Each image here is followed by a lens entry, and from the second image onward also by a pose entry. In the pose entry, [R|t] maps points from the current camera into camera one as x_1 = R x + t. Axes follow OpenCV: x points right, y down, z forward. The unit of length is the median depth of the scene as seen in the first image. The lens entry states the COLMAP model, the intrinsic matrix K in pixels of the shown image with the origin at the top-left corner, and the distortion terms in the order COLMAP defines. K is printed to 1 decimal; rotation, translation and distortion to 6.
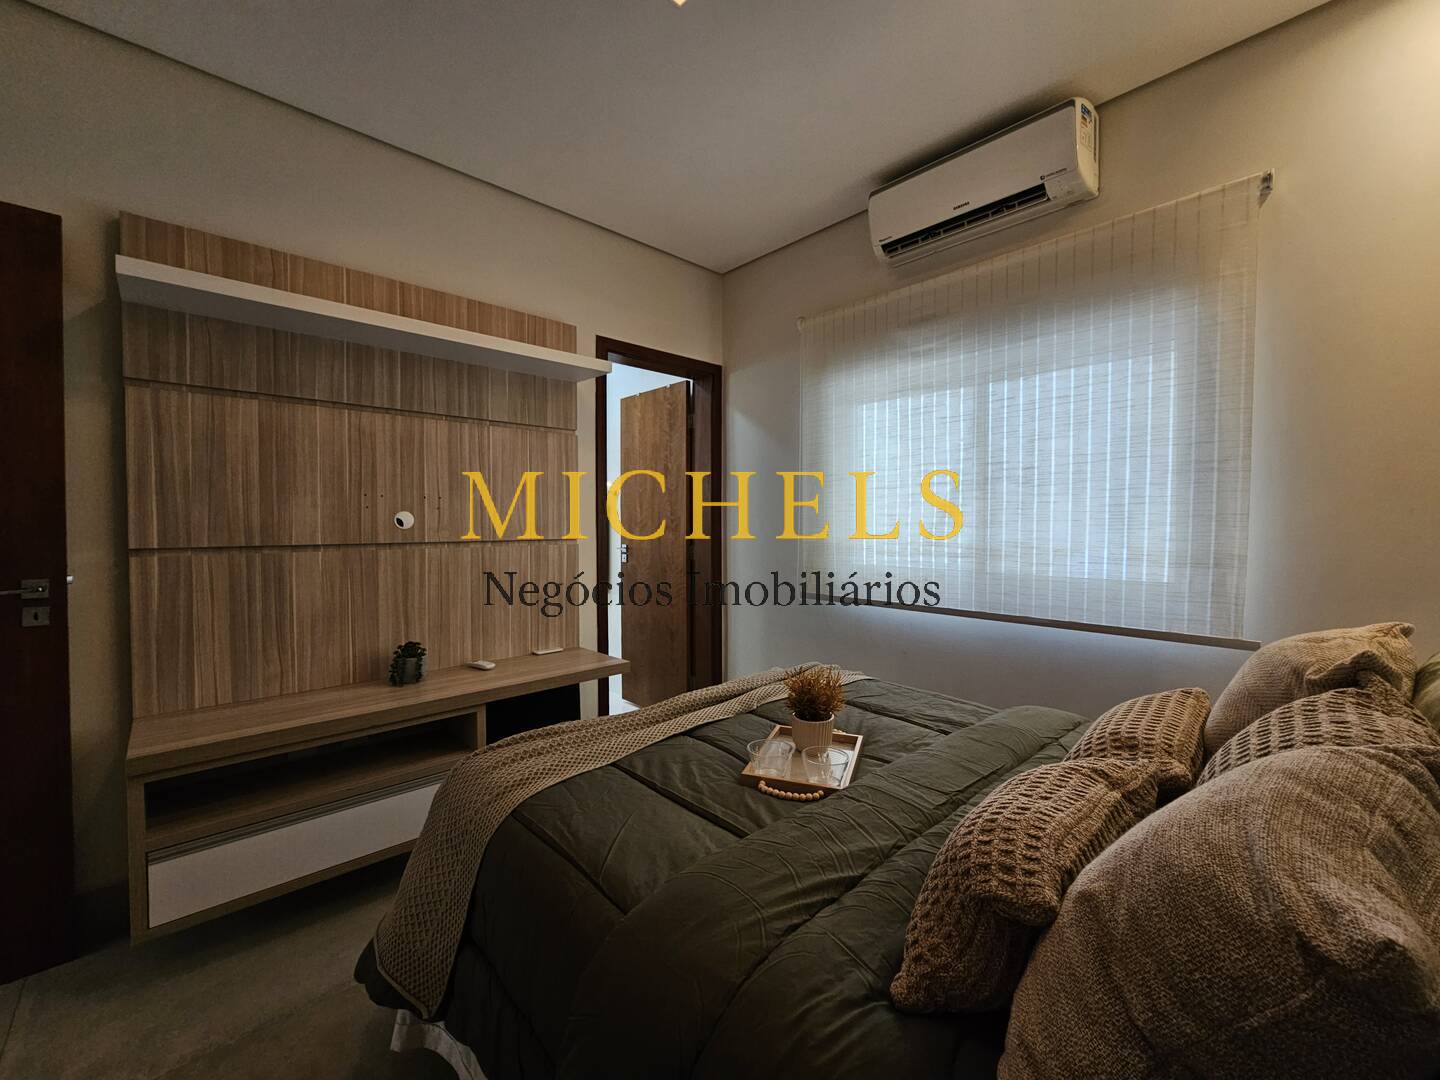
lens RADIAL K [[590.2, 0, 720.8], [0, 590.2, 536.1], [0, 0, 1]] dist [-0.003811, 0.001099]
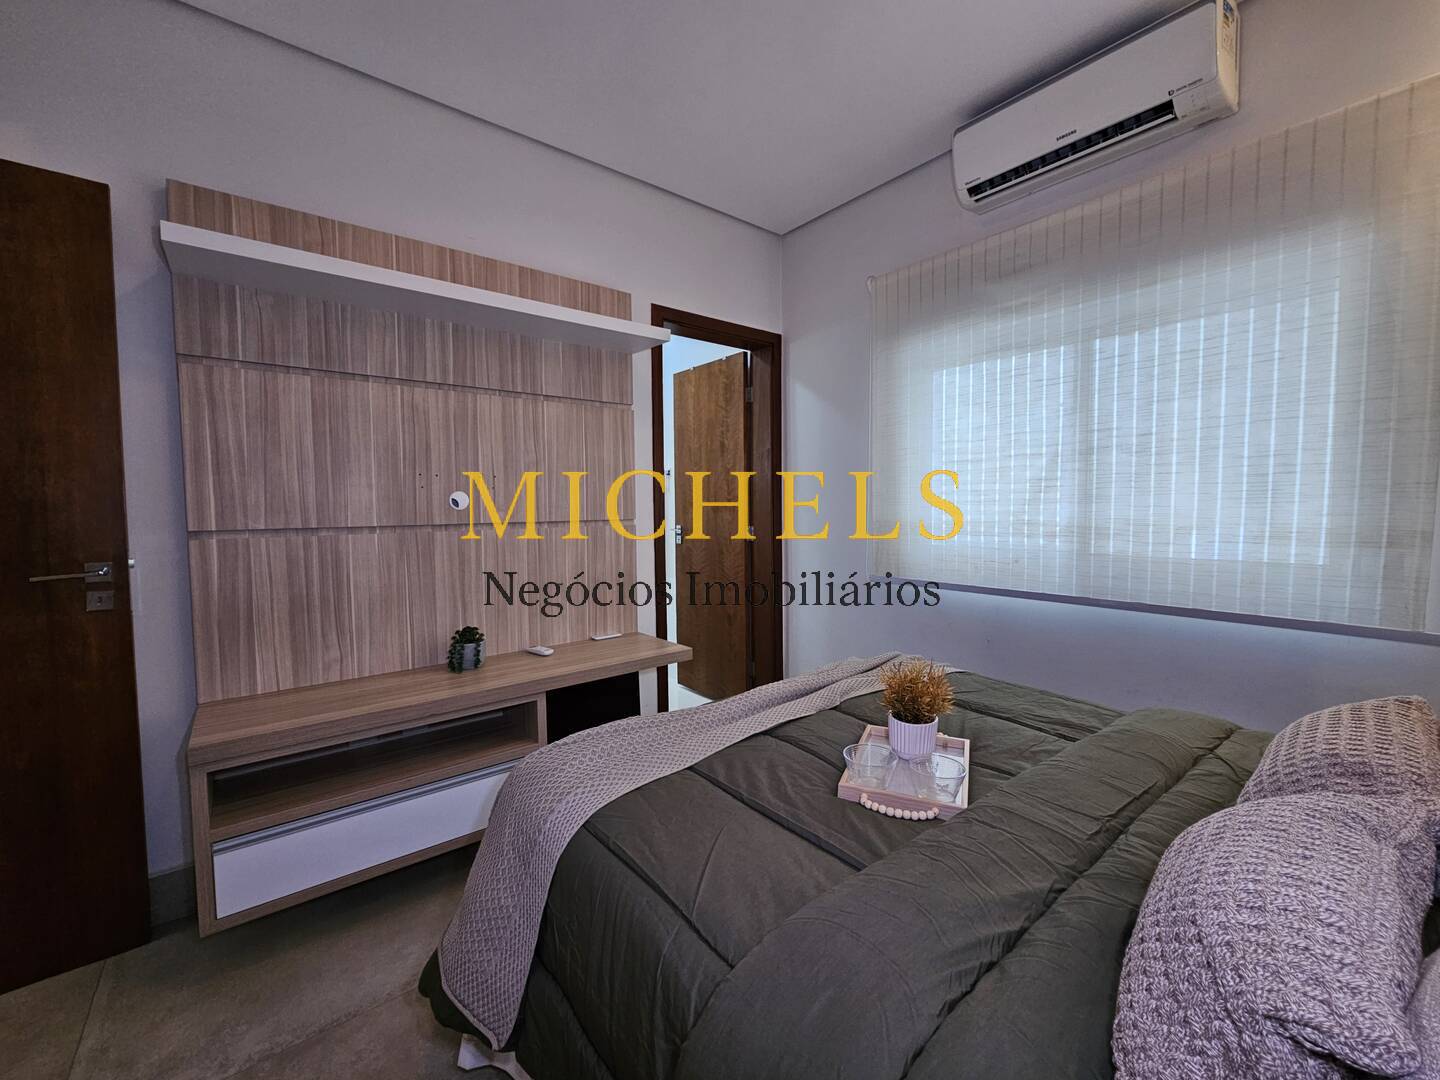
lens RADIAL K [[590.2, 0, 720.6], [0, 590.2, 535.9], [0, 0, 1]] dist [-0.003811, 0.001099]
pose [[0.997226, -0.004308, -0.074313, -0.049561], [0.006588, 0.999514, 0.030459, 0.005191], [0.074145, -0.030864, 0.996770, 0.086132]]
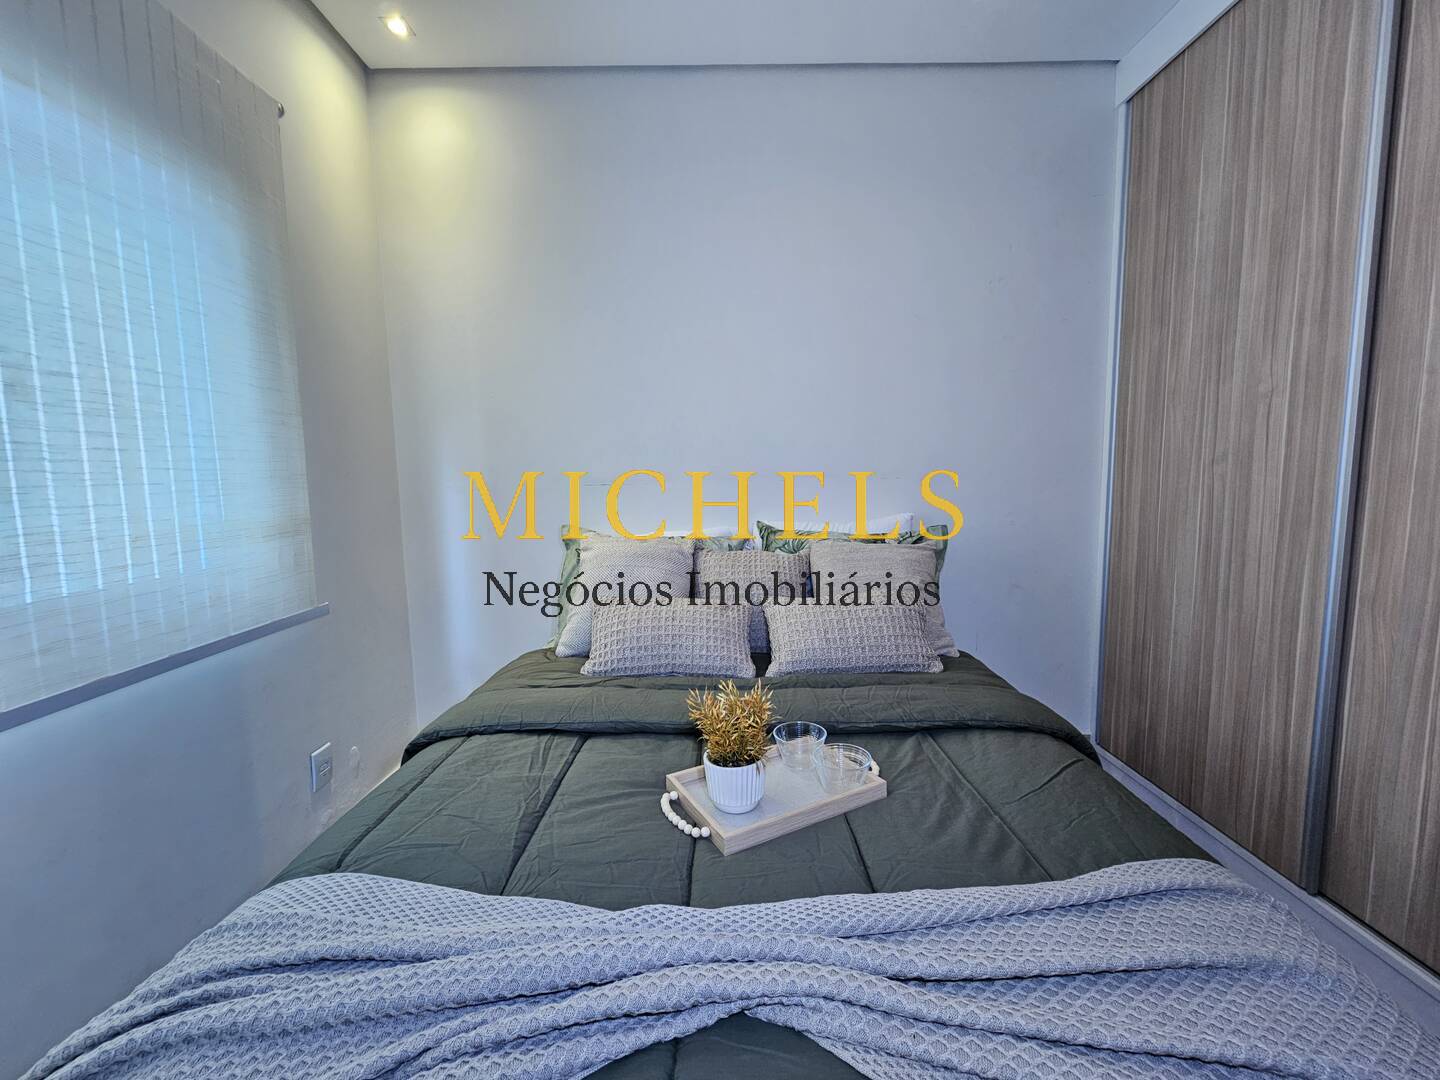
lens RADIAL K [[590.2, 0, 724.1], [0, 590.2, 538.5], [0, 0, 1]] dist [-0.003811, 0.001099]
pose [[-0.731645, -0.060608, 0.678986, -0.227939], [0.033876, 0.991576, 0.125015, -0.029627], [-0.680843, 0.114468, -0.723429, 1.156125]]
